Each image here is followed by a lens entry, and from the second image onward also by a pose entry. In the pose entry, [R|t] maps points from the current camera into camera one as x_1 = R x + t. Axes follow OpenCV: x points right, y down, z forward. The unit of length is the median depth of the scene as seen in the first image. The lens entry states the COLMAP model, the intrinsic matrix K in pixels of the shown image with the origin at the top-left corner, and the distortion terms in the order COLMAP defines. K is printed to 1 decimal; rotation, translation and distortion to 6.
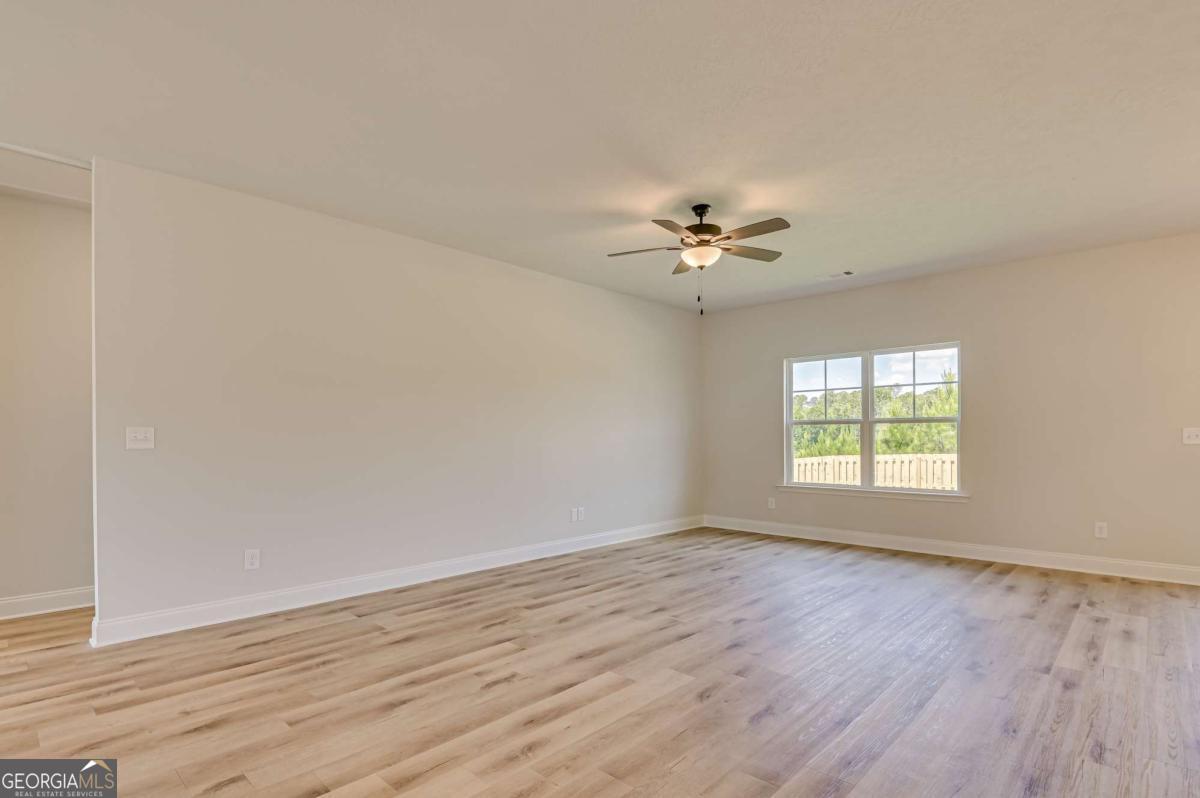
lens RADIAL K [[591.8, 0, 599.4], [0, 591.8, 436.3], [0, 0, 1]] dist [0.000413, -0.009363]
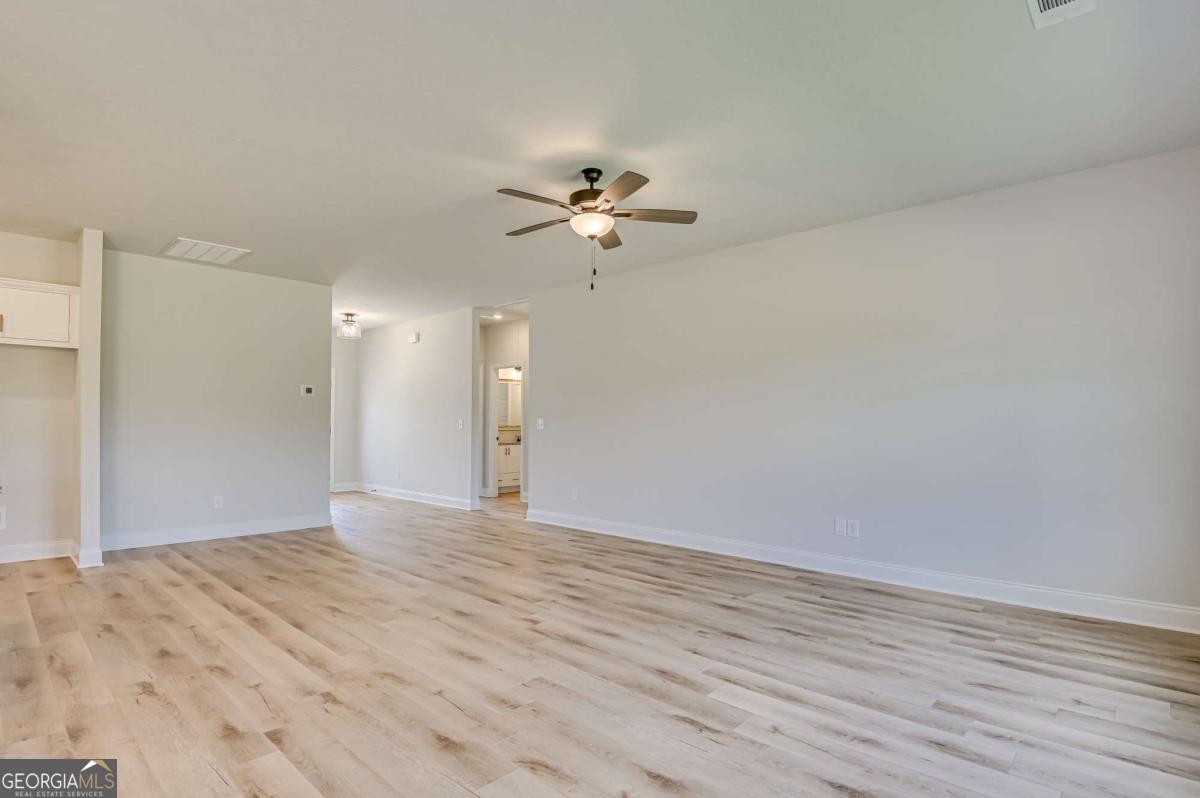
lens RADIAL K [[599.4, 0, 594.6], [0, 599.4, 412.2], [0, 0, 1]] dist [0.004737, -0.025641]
pose [[0.000181, -0.017960, -0.999839, 1.093295], [-0.005369, 0.999824, -0.017960, -0.000547], [0.999986, 0.005372, 0.000084, 1.009966]]
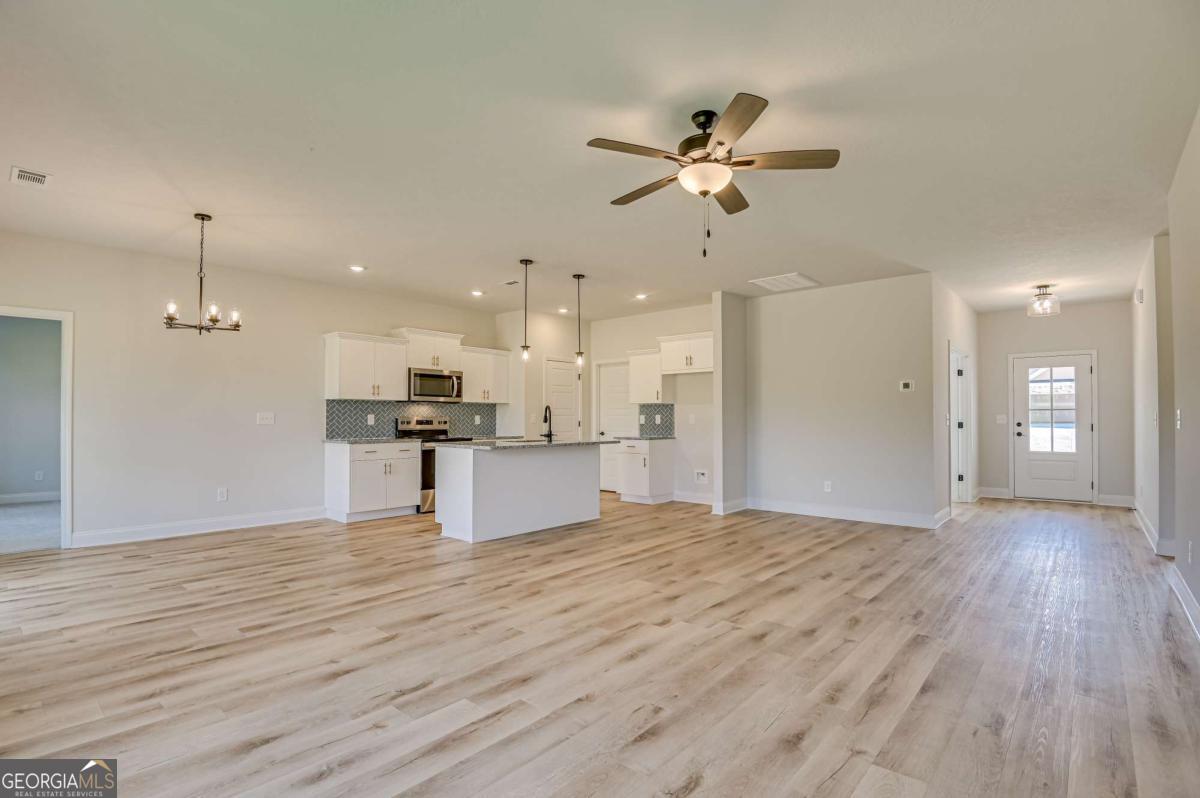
lens RADIAL K [[572.9, 0, 599.4], [0, 572.9, 410.4], [0, 0, 1]] dist [-0.002751, -0.028155]
pose [[-0.999162, 0.001296, -0.040919, 0.340237], [0.001770, 0.999932, -0.011543, -0.002719], [0.040901, -0.011605, -0.999096, 1.725669]]
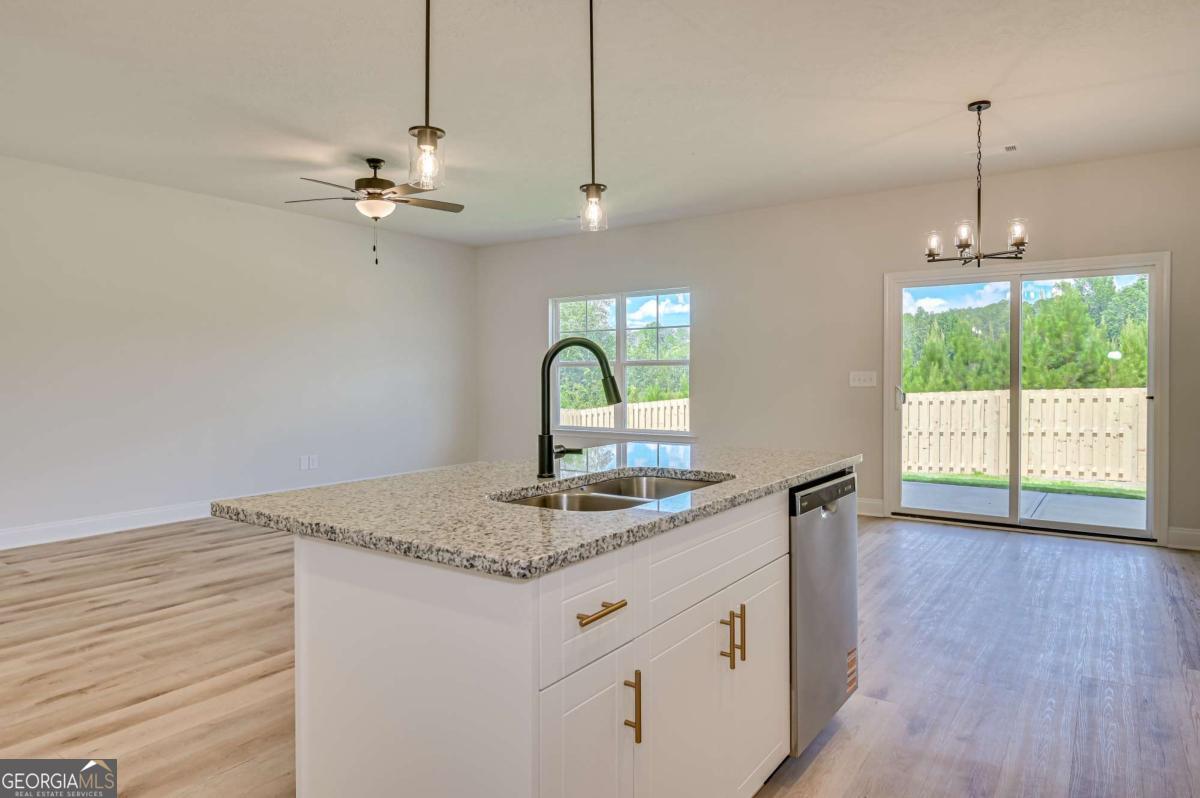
lens RADIAL K [[734.0, 0, 592.0], [0, 734.0, 375.8], [0, 0, 1]] dist [0.003984, -0.002898]
pose [[0.990532, -0.001602, 0.137270, 0.372507], [0.001638, 0.999999, -0.000152, -0.008001], [-0.137270, 0.000375, 0.990534, -0.332633]]
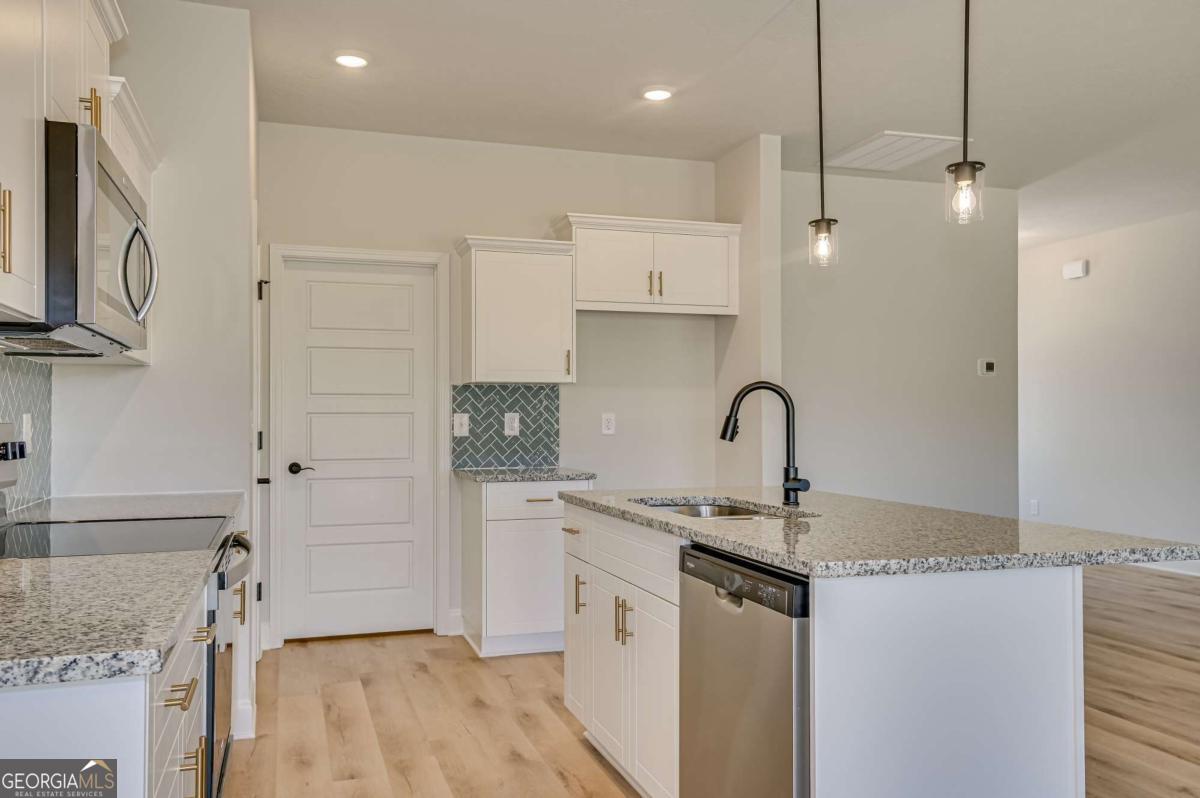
lens RADIAL K [[954.6, 0, 600.0], [0, 954.6, 399.0], [0, 0, 1]] dist [0.052331, -0.001914]
pose [[-0.471740, -0.012049, -0.881655, 1.154305], [0.000778, 0.999901, -0.014081, -0.010129], [0.881737, -0.007328, -0.471684, 0.408626]]
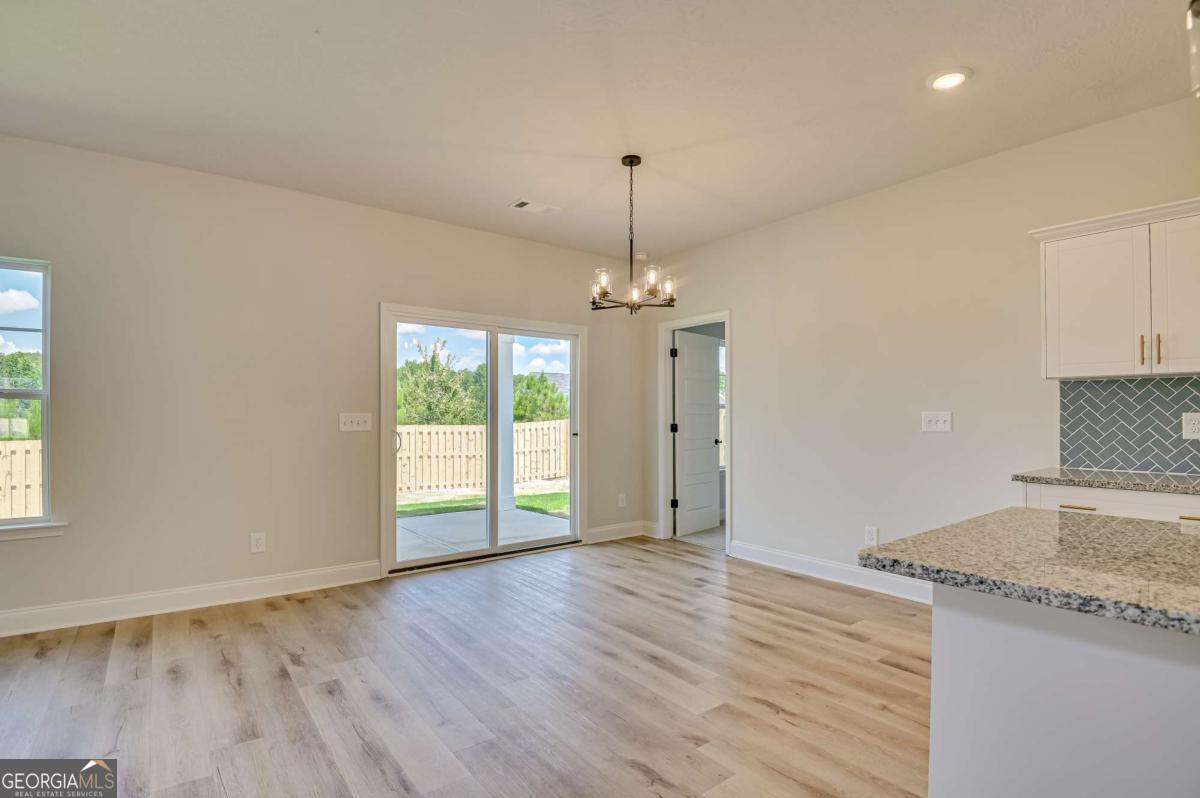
lens RADIAL K [[570.3, 0, 596.7], [0, 570.3, 415.9], [0, 0, 1]] dist [0.002736, -0.029437]
pose [[0.159152, 0.001430, 0.987253, 0.216429], [0.002464, 0.999995, -0.001846, -0.008390], [-0.987251, 0.002727, 0.159148, 0.534088]]
